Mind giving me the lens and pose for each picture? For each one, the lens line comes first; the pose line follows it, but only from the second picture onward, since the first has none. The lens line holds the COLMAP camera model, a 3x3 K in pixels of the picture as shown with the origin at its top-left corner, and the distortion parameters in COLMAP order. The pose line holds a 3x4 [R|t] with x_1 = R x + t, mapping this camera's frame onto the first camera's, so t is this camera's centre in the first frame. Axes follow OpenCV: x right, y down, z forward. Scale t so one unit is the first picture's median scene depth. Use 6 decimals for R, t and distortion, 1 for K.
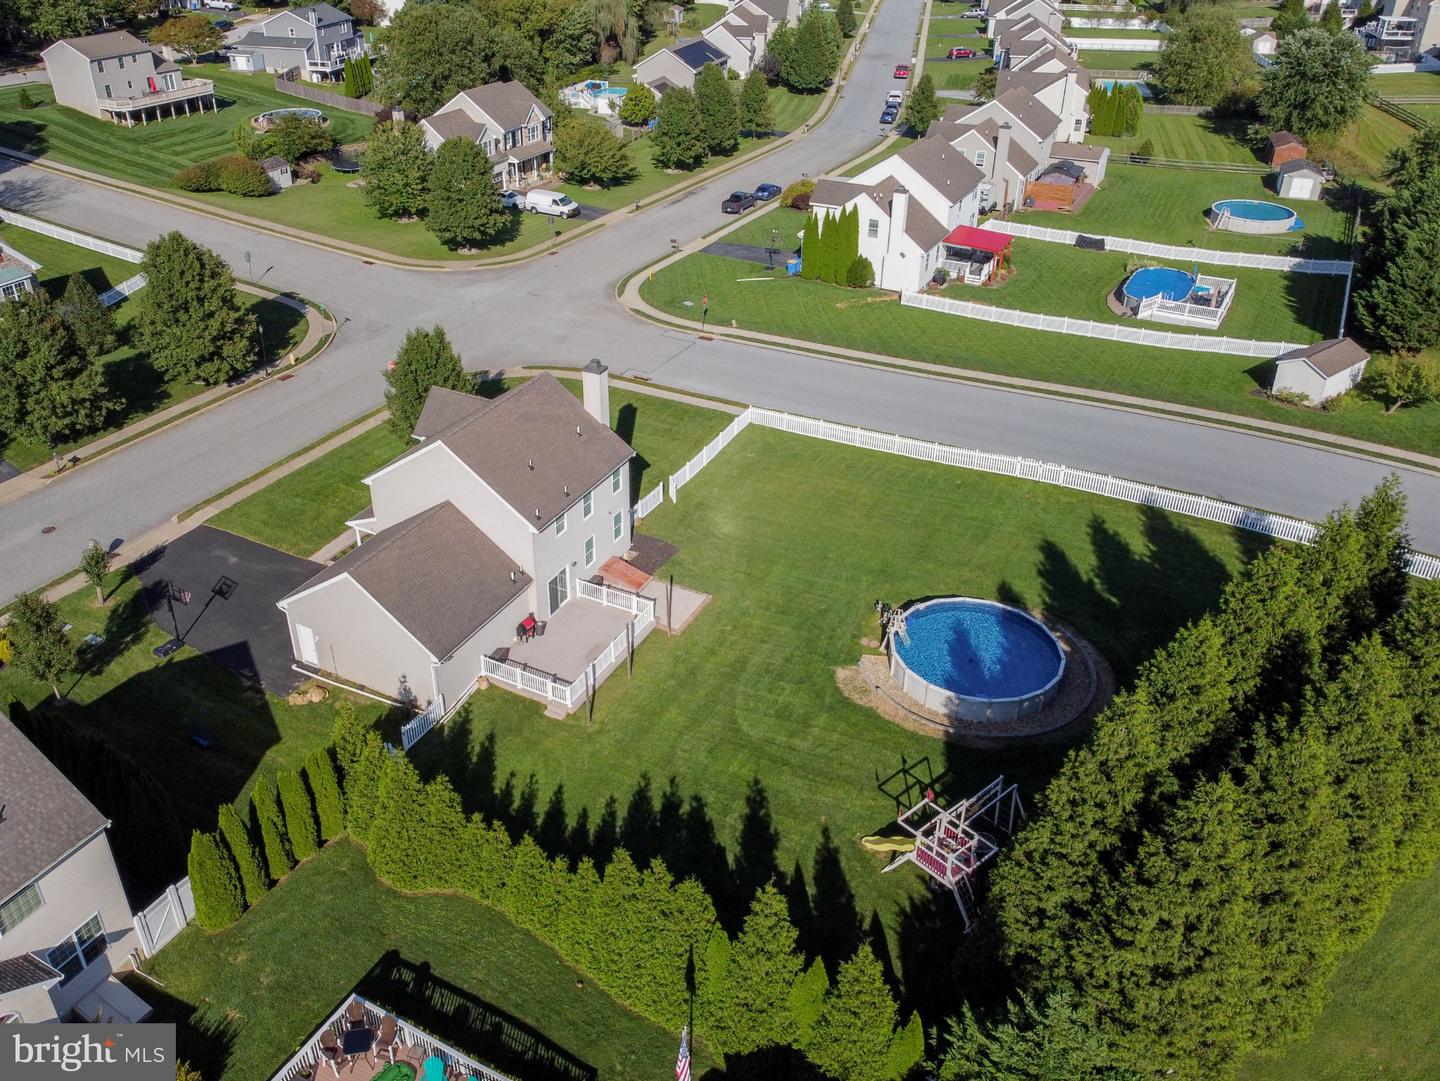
lens RADIAL K [[1185.2, 0, 657.5], [0, 1185.2, 482.0], [0, 0, 1]] dist [0.009358, 0.000946]
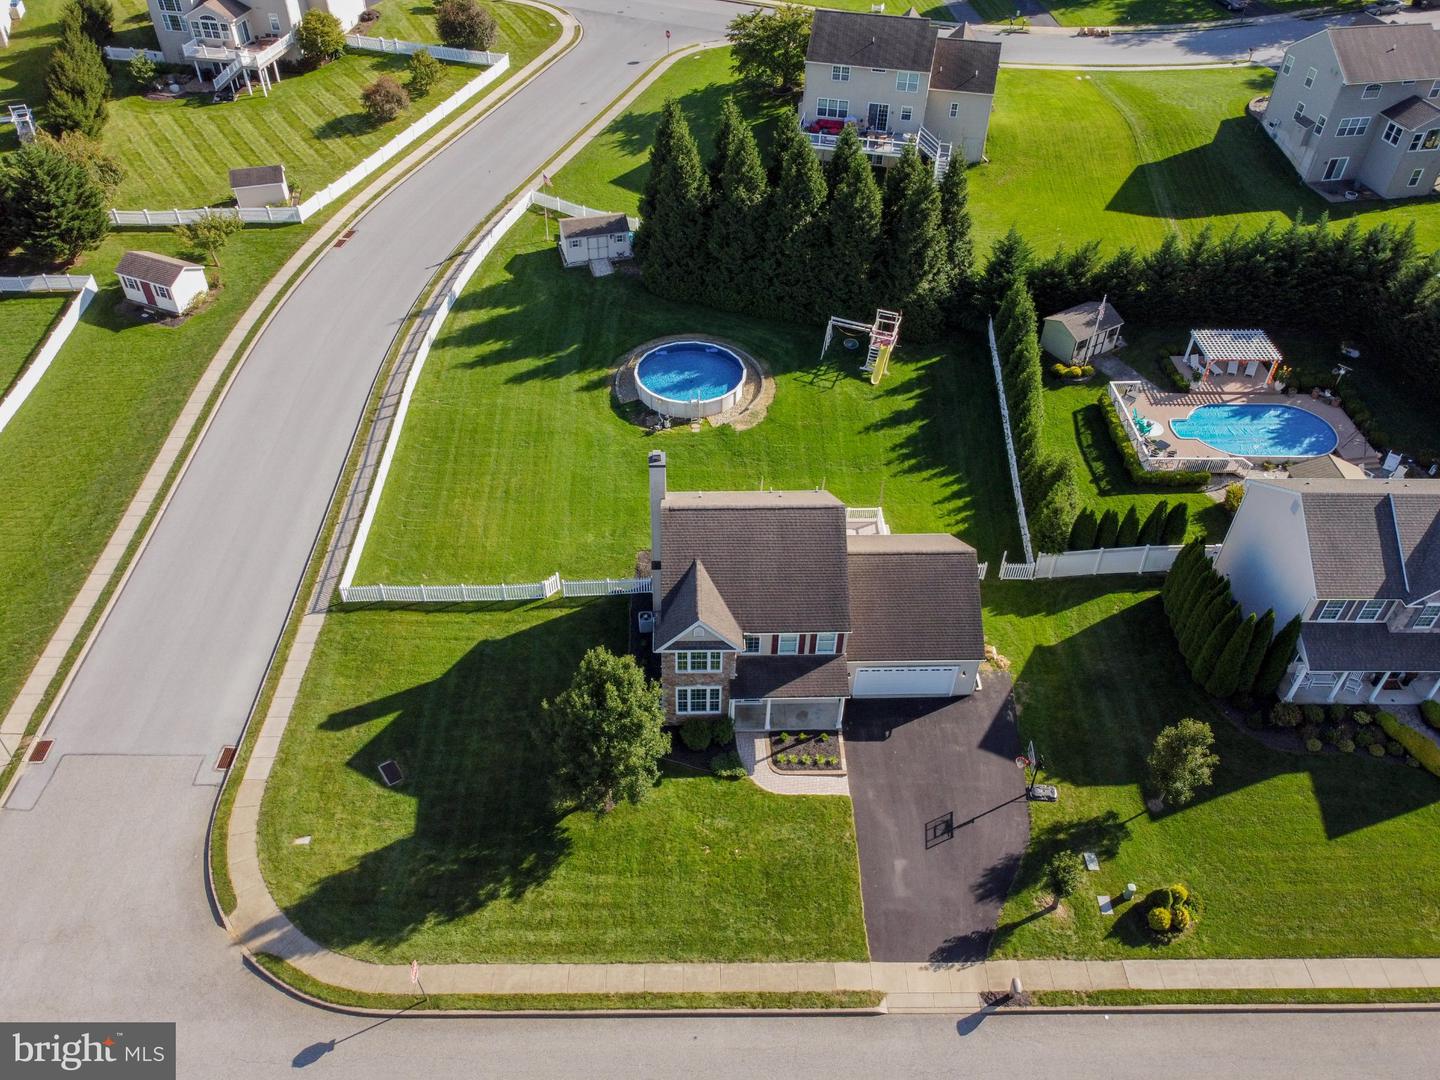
lens RADIAL K [[1086.1, 0, 714.9], [0, 1086.1, 539.7], [0, 0, 1]] dist [-0.000613, -0.002235]
pose [[-0.507030, -0.580081, 0.637516, -0.418176], [0.407108, 0.490765, 0.770333, -0.446409], [-0.759726, 0.650120, -0.012677, 0.617429]]
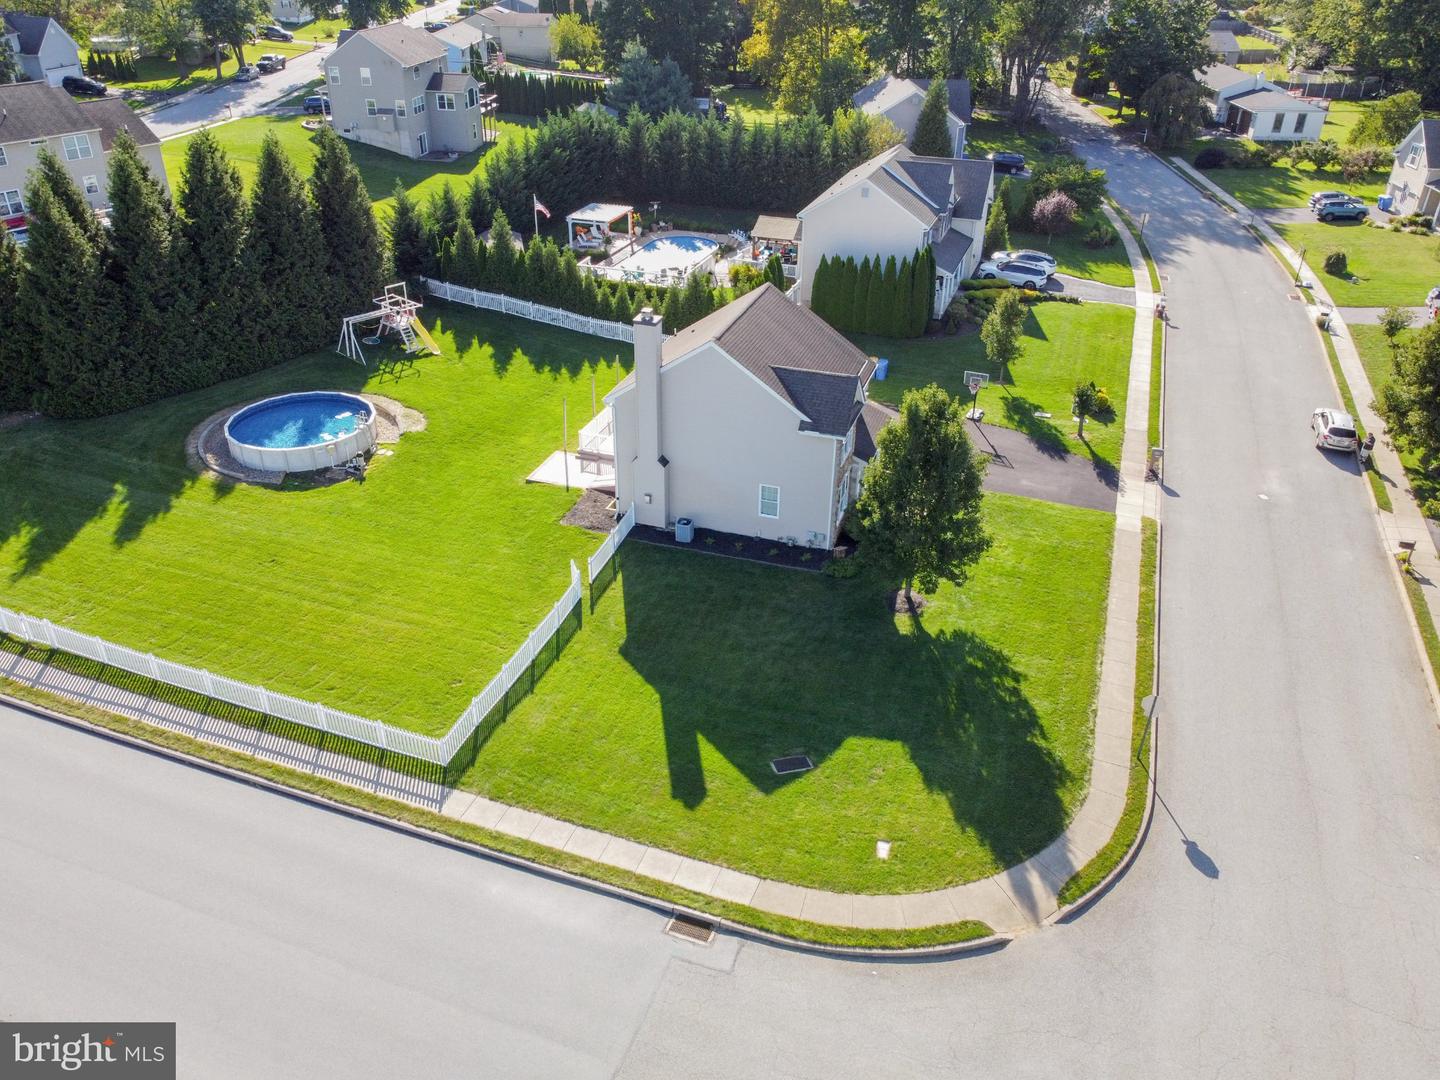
lens RADIAL K [[1088.0, 0, 720.0], [0, 1088.0, 540.0], [0, 0, 1]] dist [0.004690, -0.006367]
pose [[-0.984150, 0.087255, -0.154384, 0.018958], [-0.088167, 0.514604, 0.852883, -0.415909], [0.153865, 0.852977, -0.498754, 0.931021]]
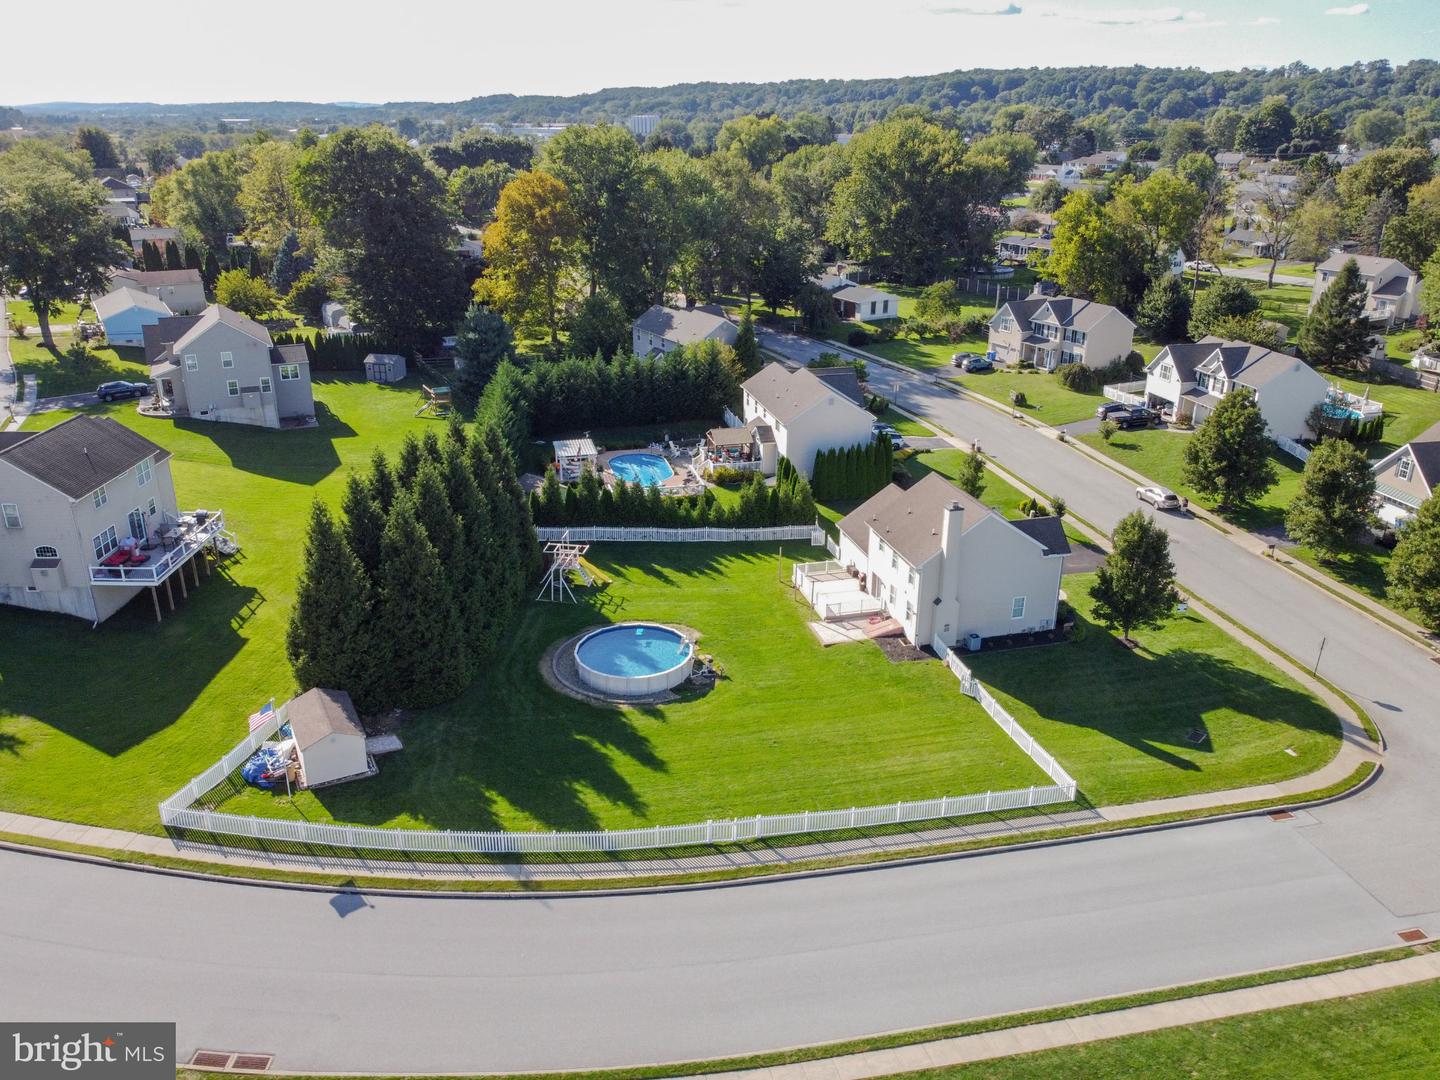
lens RADIAL K [[1086.1, 0, 714.9], [0, 1086.1, 539.7], [0, 0, 1]] dist [-0.000613, -0.002235]
pose [[-0.728574, 0.257717, -0.634635, 0.543326], [-0.329124, 0.680839, 0.654321, -0.459567], [0.600714, 0.685594, -0.411221, 0.821422]]
